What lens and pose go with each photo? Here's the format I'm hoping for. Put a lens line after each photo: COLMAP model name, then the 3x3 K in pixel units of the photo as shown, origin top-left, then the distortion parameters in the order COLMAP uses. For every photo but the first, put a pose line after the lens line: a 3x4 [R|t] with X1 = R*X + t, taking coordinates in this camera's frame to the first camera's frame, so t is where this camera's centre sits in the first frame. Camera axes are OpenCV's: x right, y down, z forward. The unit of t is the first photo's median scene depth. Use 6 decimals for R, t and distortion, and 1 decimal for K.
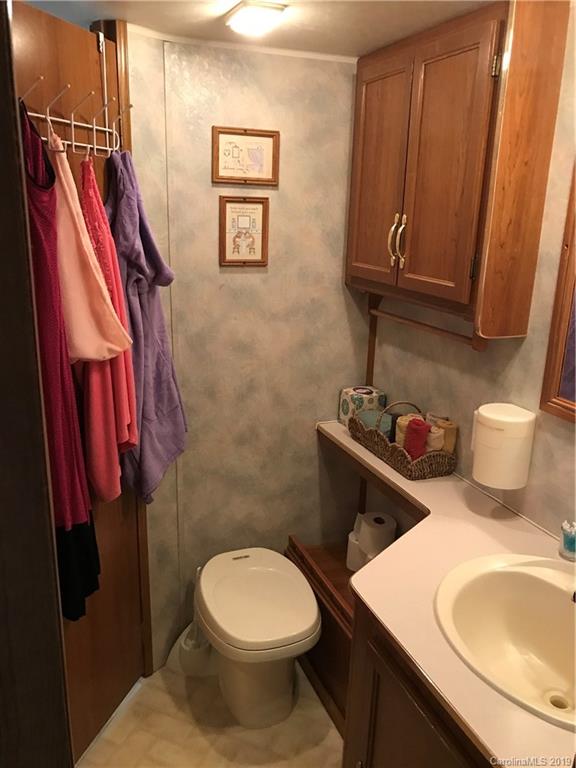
lens RADIAL K [[627.2, 0, 287.7], [0, 627.2, 383.9], [0, 0, 1]] dist [0.039865, -0.032264]
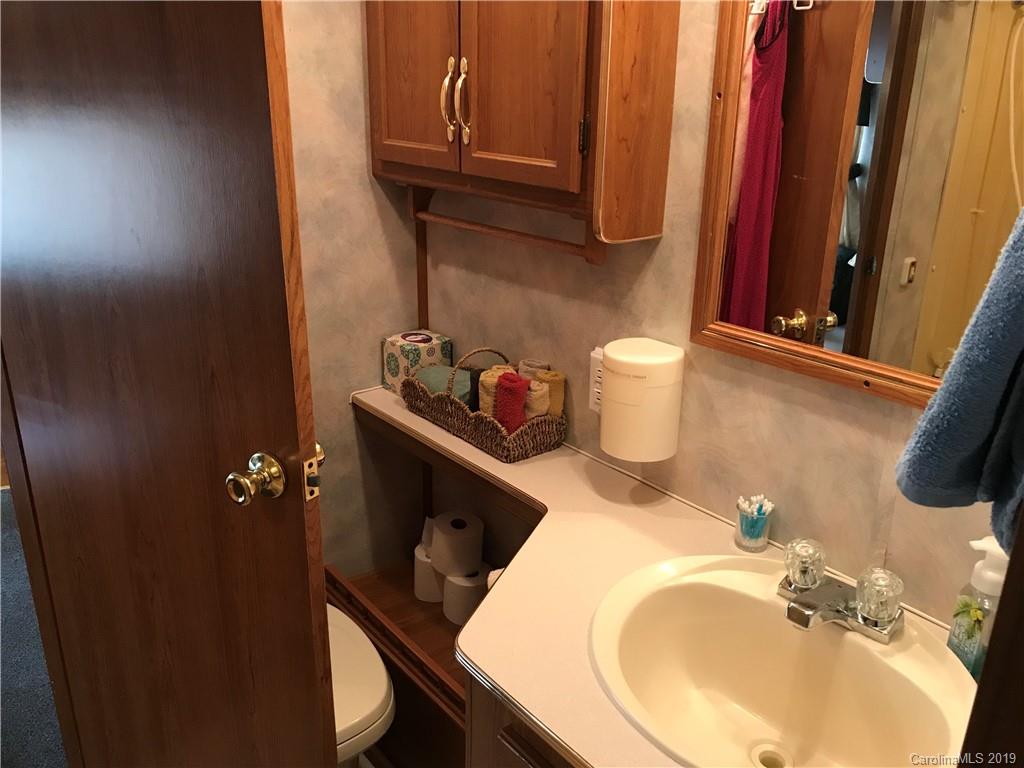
lens RADIAL K [[836.3, 0, 511.0], [0, 836.3, 381.1], [0, 0, 1]] dist [0.039865, -0.032264]
pose [[0.956970, -0.109672, 0.268664, -0.033705], [0.090564, 0.992463, 0.082552, -0.008703], [-0.275692, -0.054668, 0.959690, 0.146286]]
